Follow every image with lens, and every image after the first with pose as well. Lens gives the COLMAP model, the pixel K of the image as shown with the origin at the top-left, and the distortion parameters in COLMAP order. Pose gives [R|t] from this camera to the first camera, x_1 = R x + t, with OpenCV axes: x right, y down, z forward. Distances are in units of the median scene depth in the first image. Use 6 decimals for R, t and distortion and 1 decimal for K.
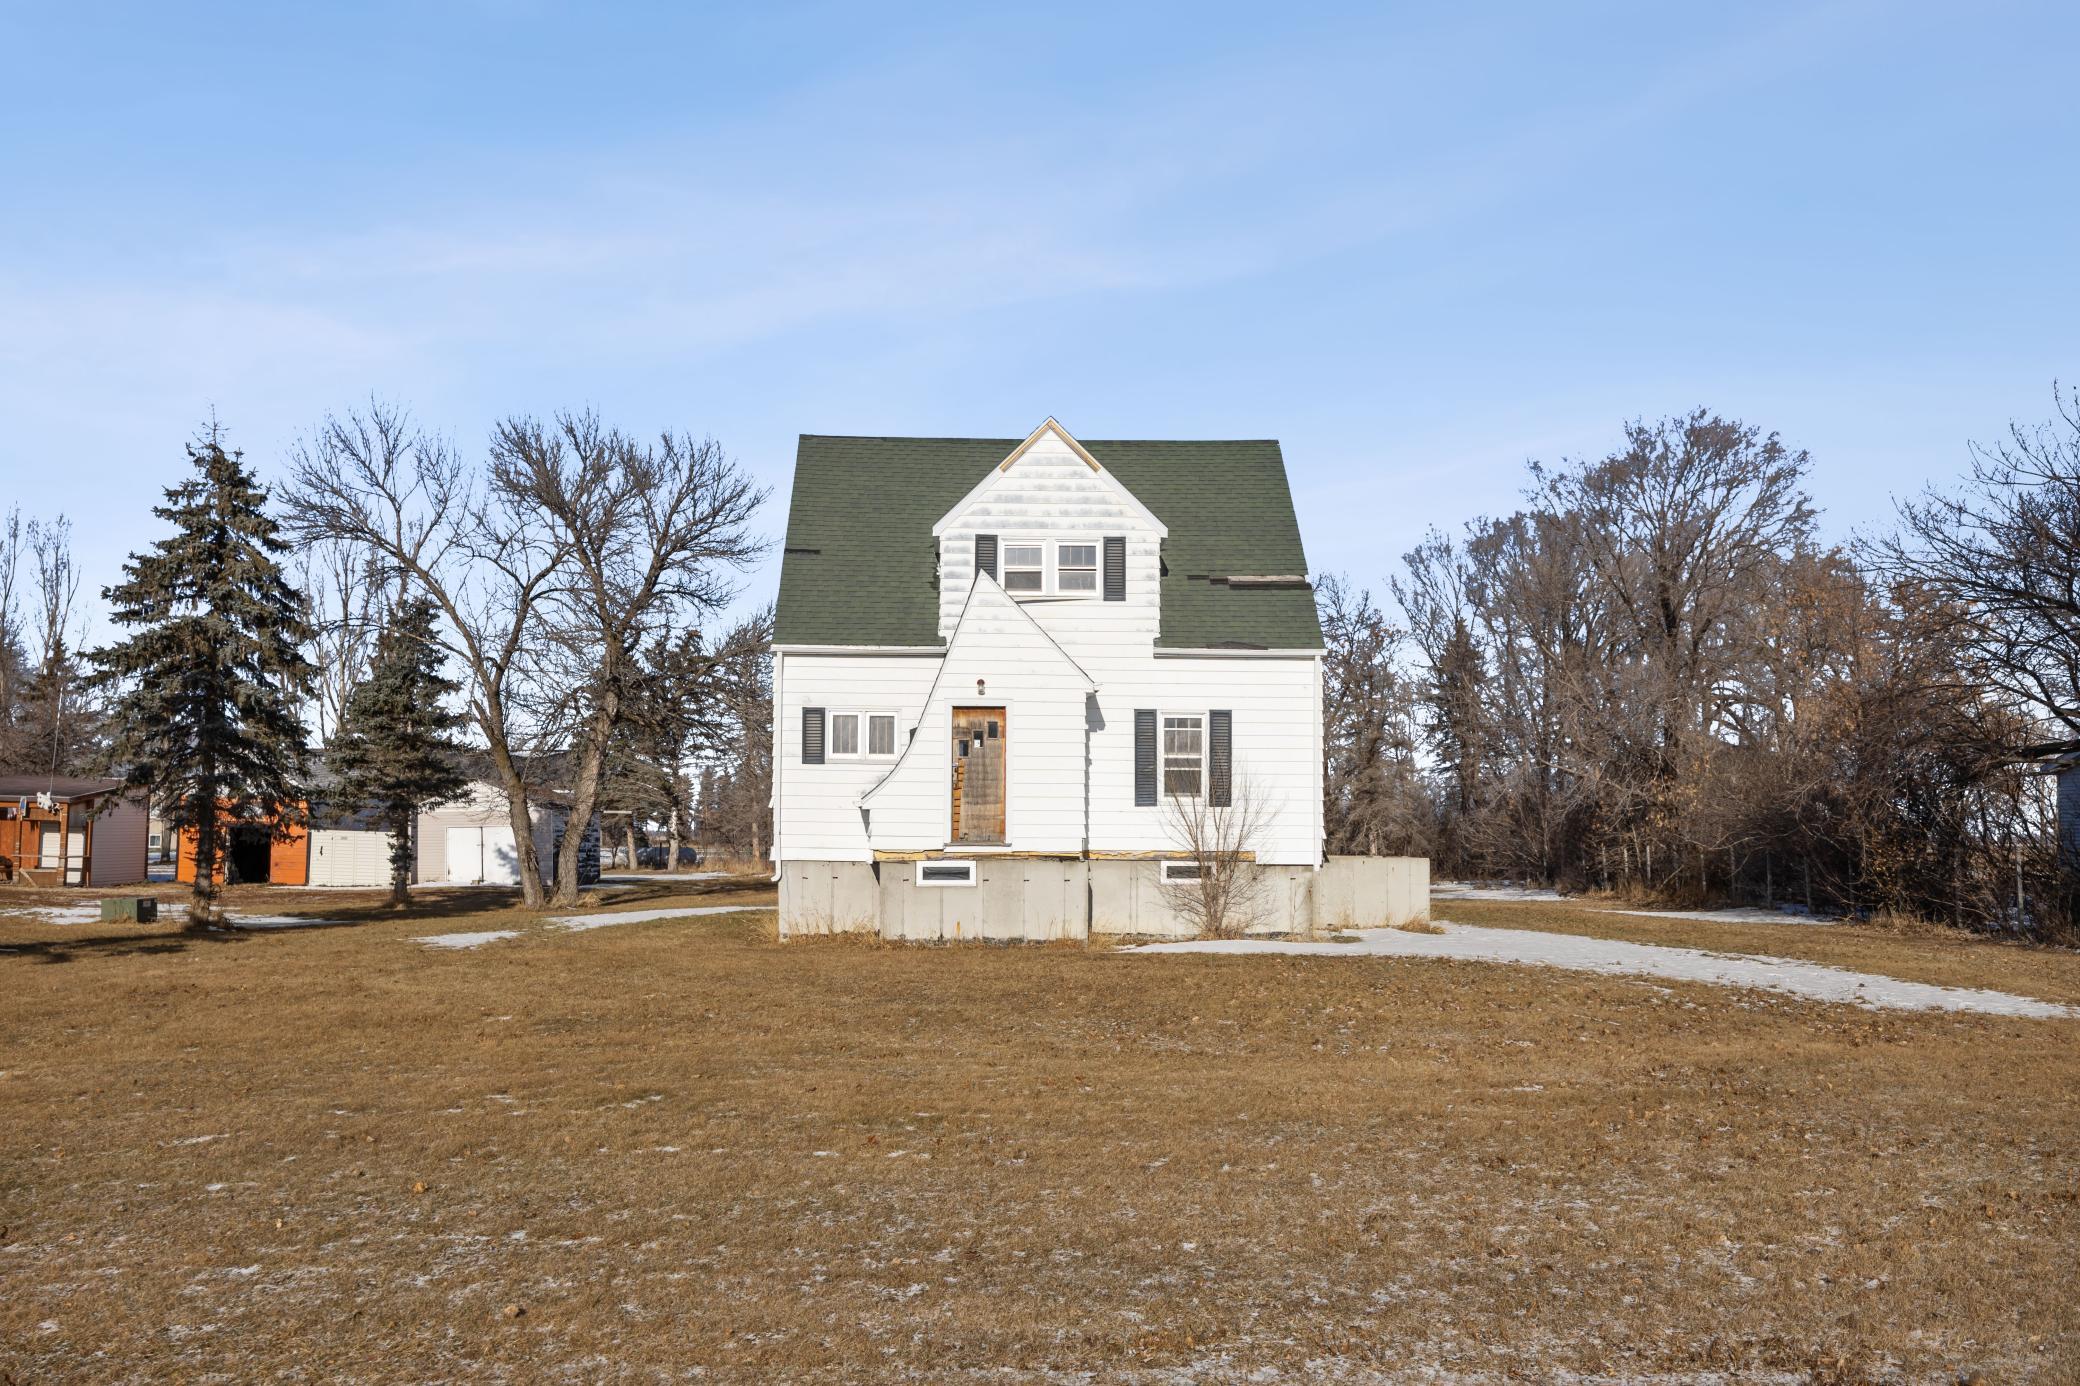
lens RADIAL K [[1825.2, 0, 1040.0], [0, 1825.2, 693.0], [0, 0, 1]] dist [0.002631, 0.000263]
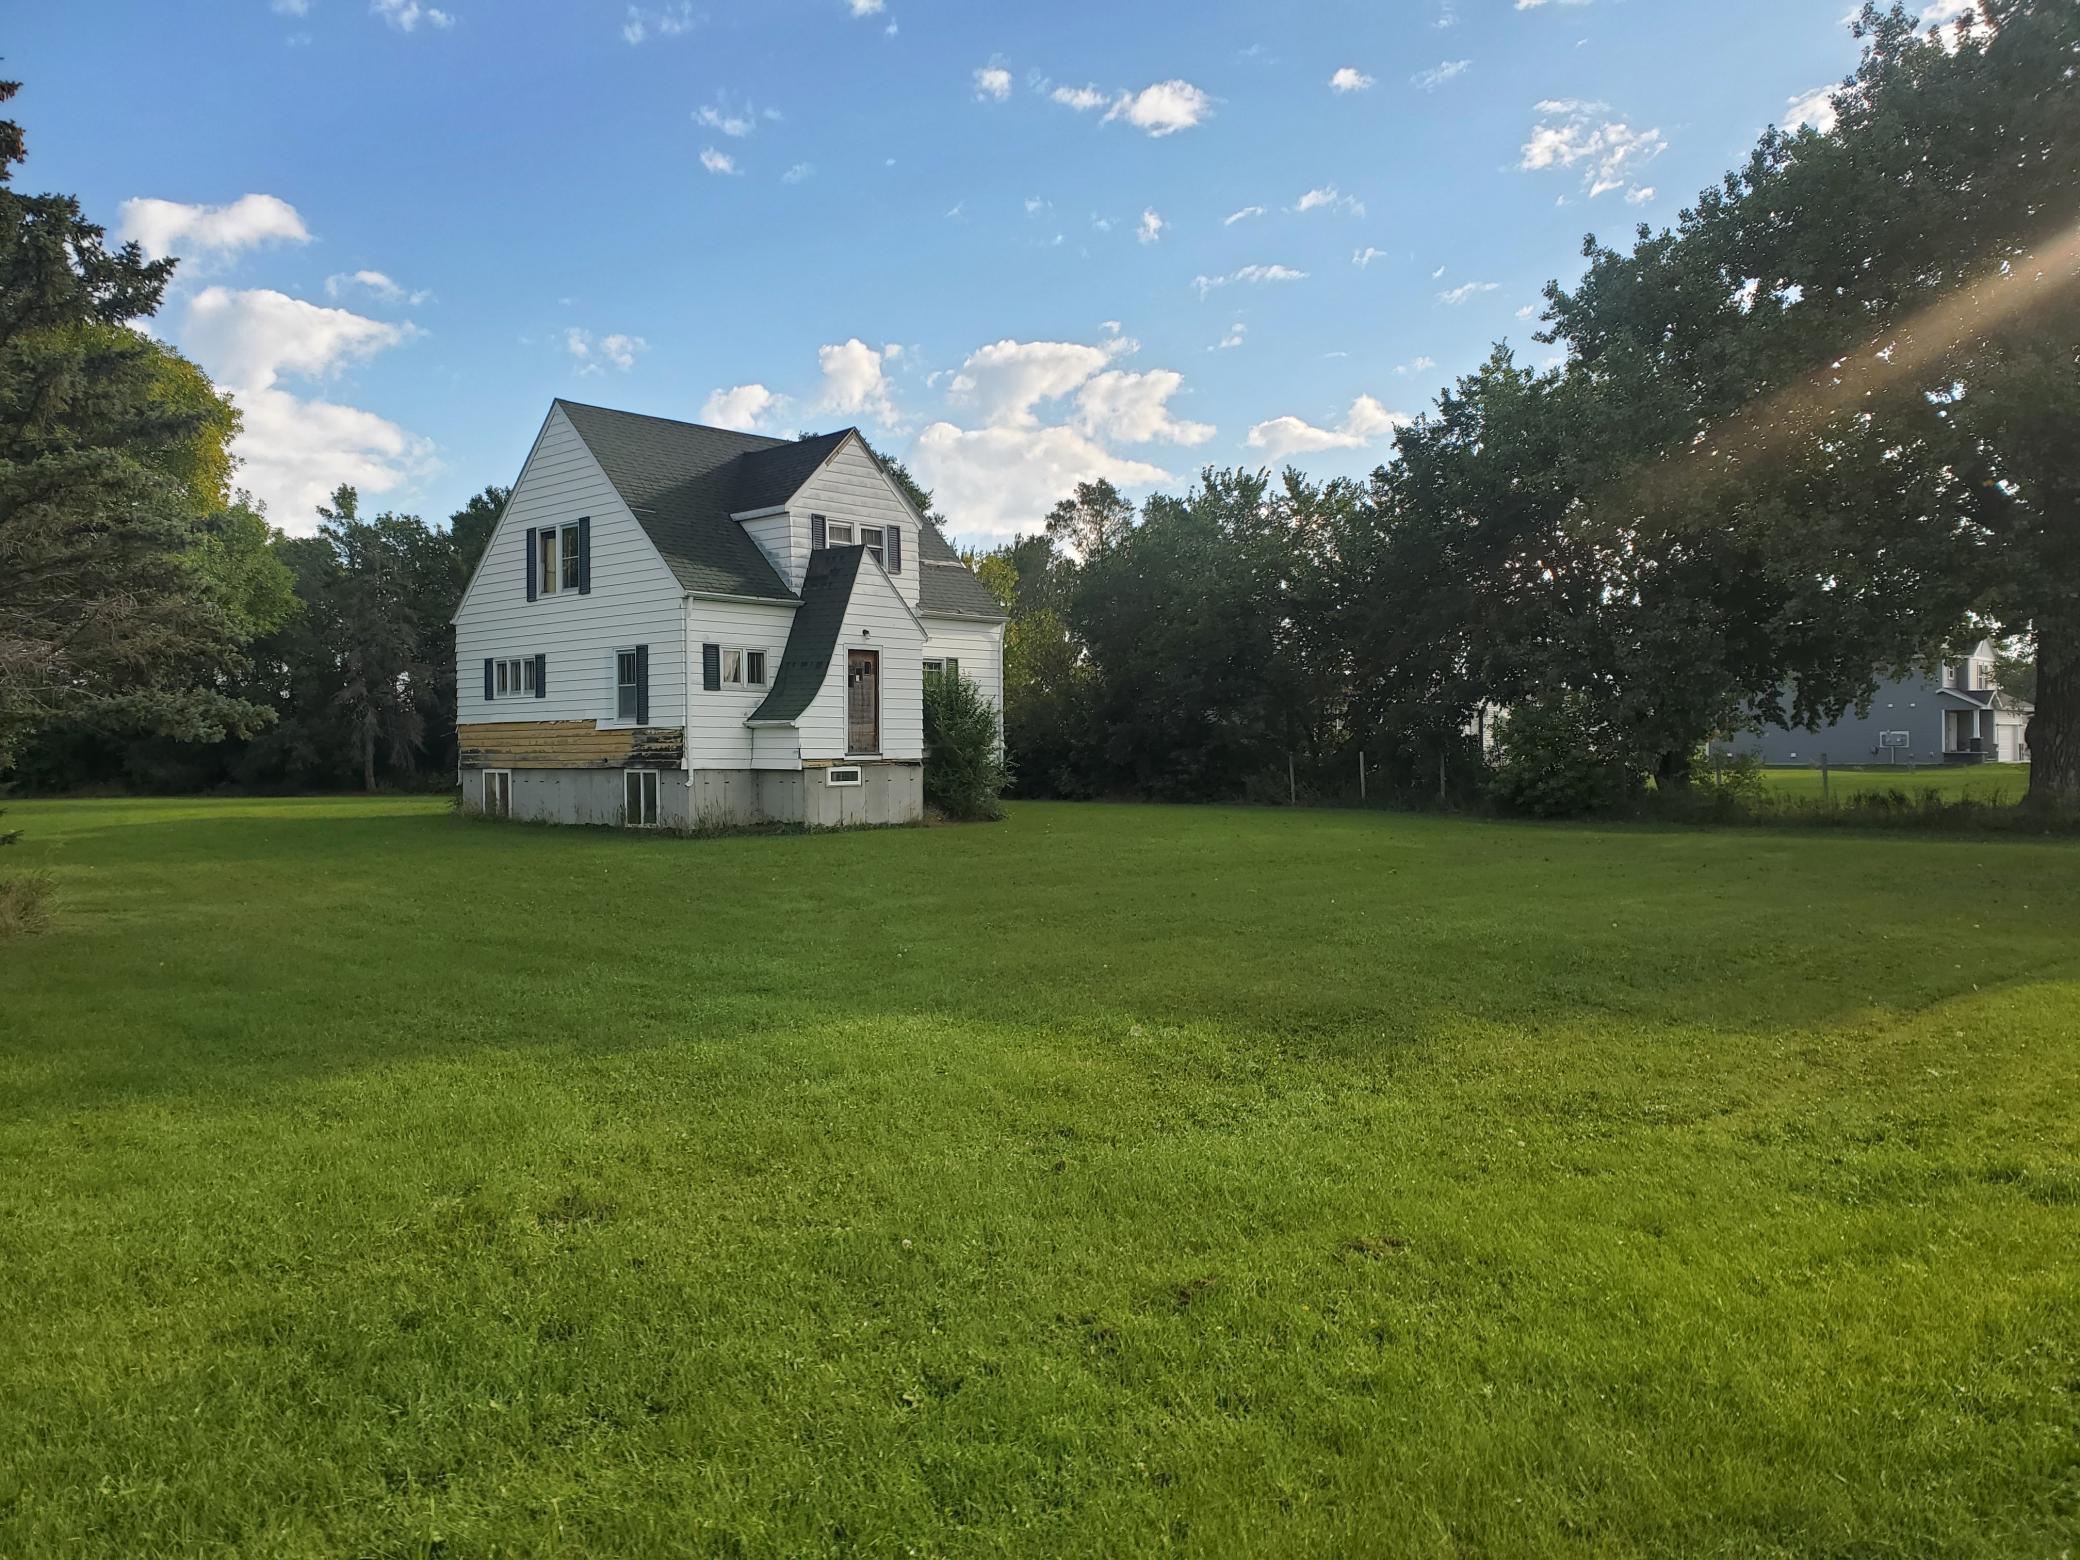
lens RADIAL K [[1464.5, 0, 1040.0], [0, 1464.5, 780.0], [0, 0, 1]] dist [0.001494, -0.000321]
pose [[0.699382, -0.027042, 0.714236, -0.675367], [-0.046670, 0.995424, 0.083388, 0.006186], [-0.713223, -0.091654, 0.694920, 0.152477]]
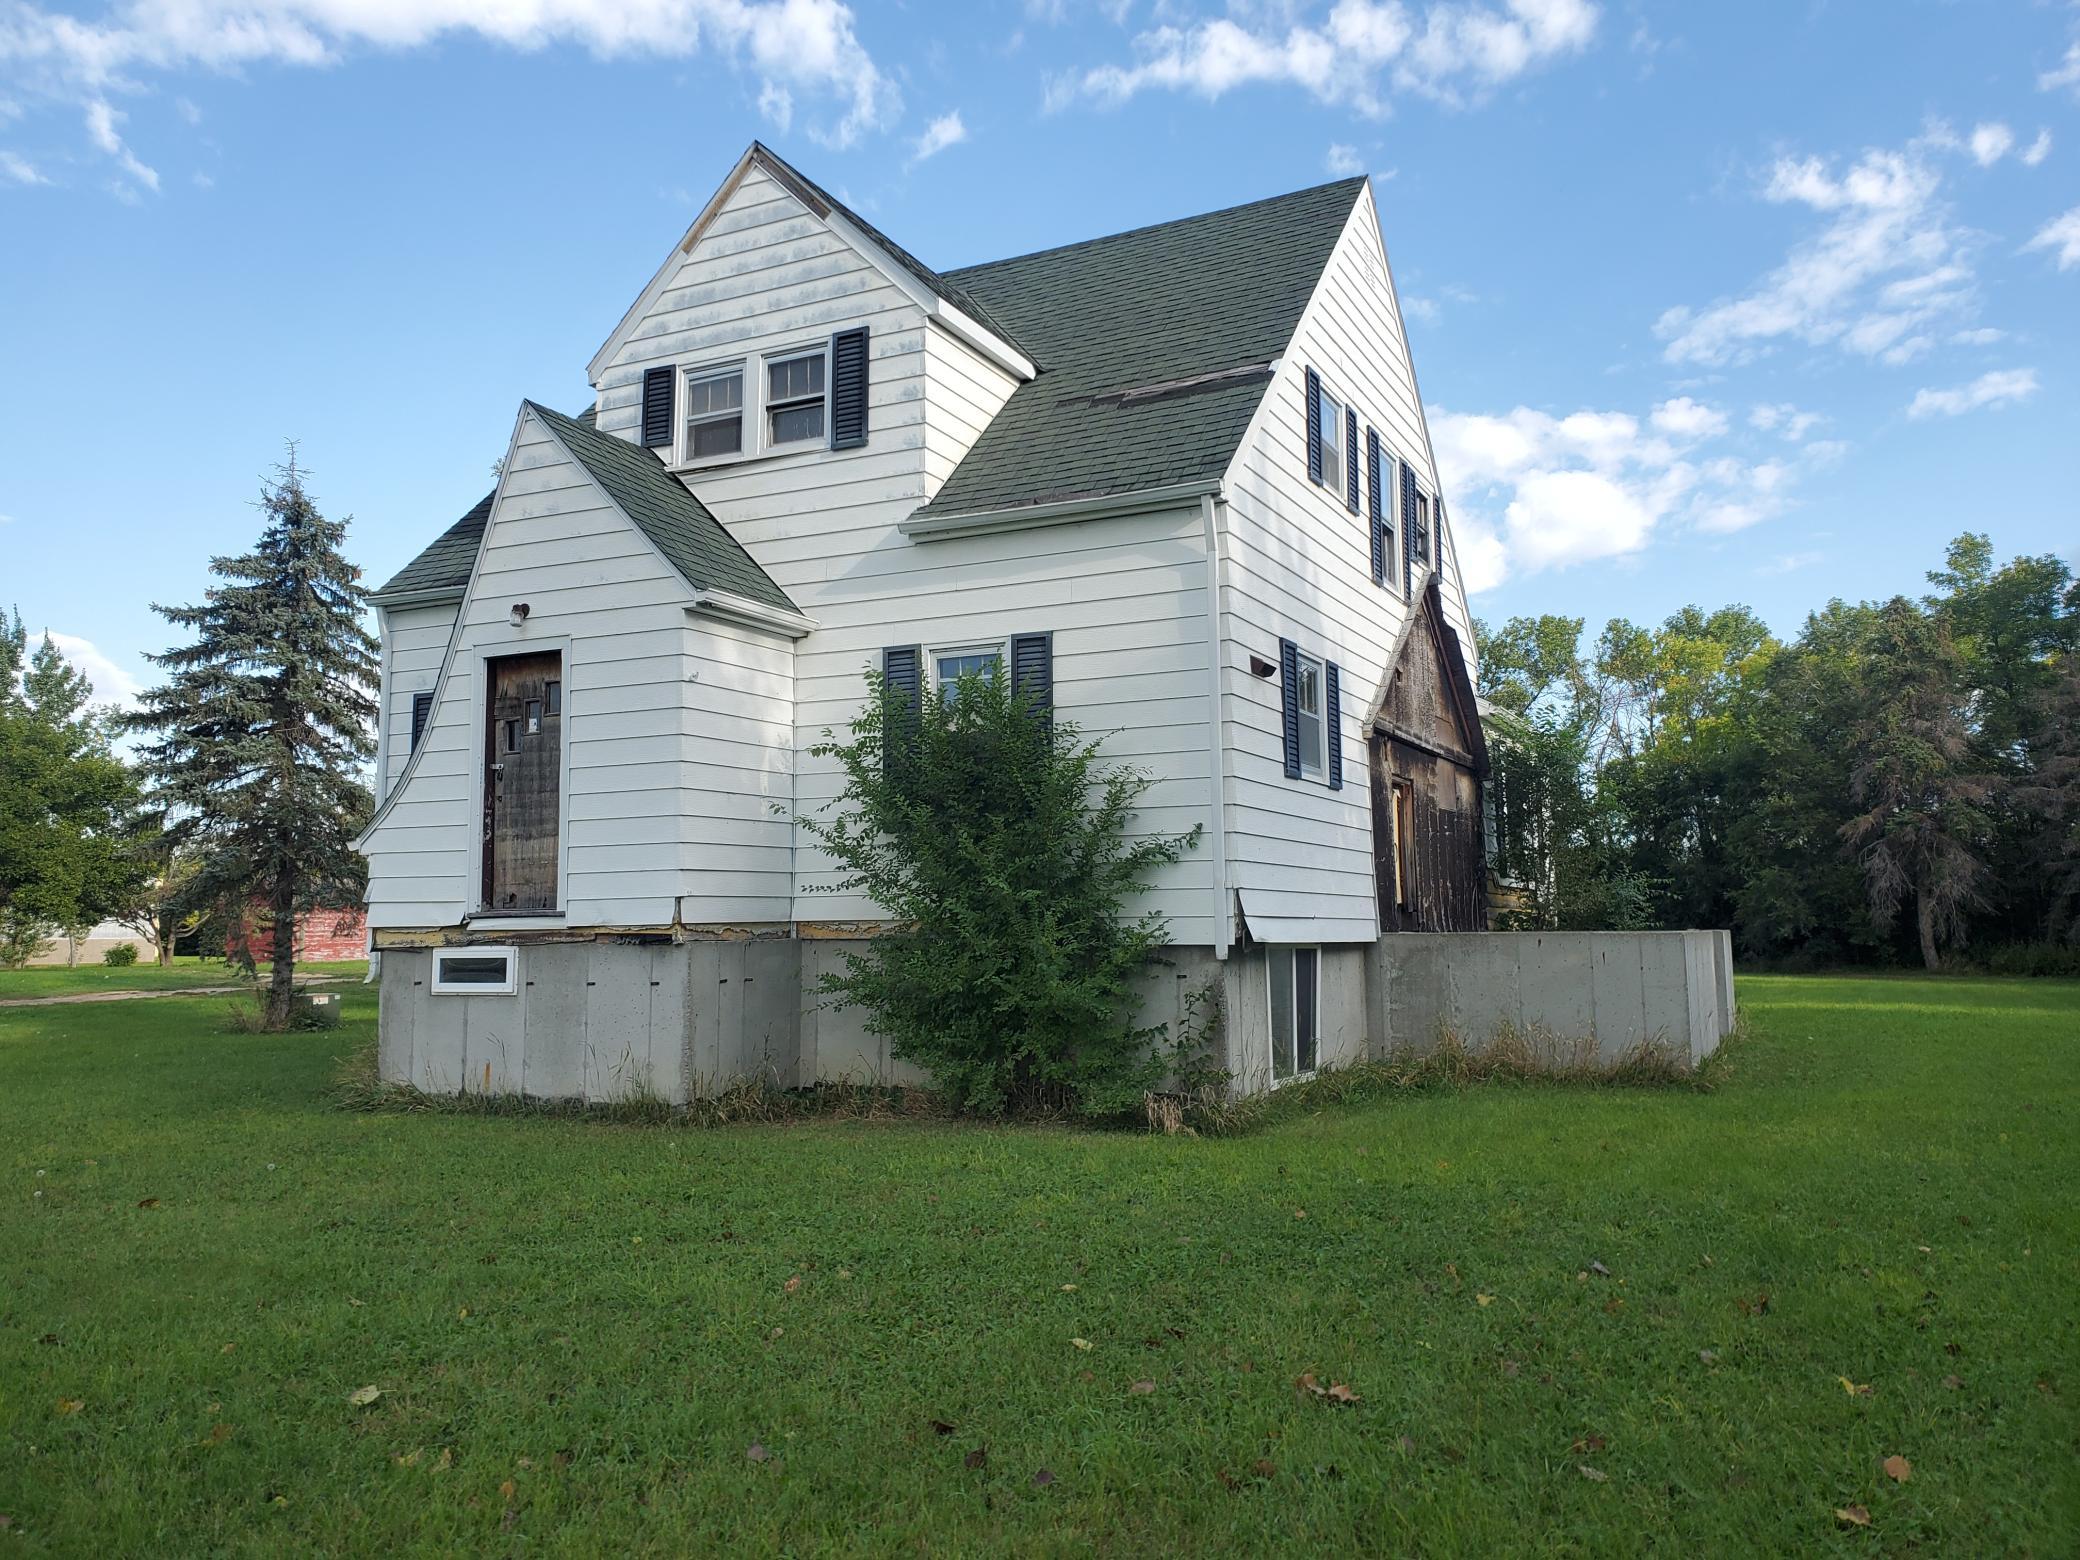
lens RADIAL K [[1561.9, 0, 1039.0], [0, 1561.9, 708.0], [0, 0, 1]] dist [0.030350, -0.000895]
pose [[0.885464, -0.077503, -0.458200, 0.296275], [0.051943, 0.996322, -0.068146, 0.059232], [0.461797, 0.036541, 0.886233, 0.633839]]
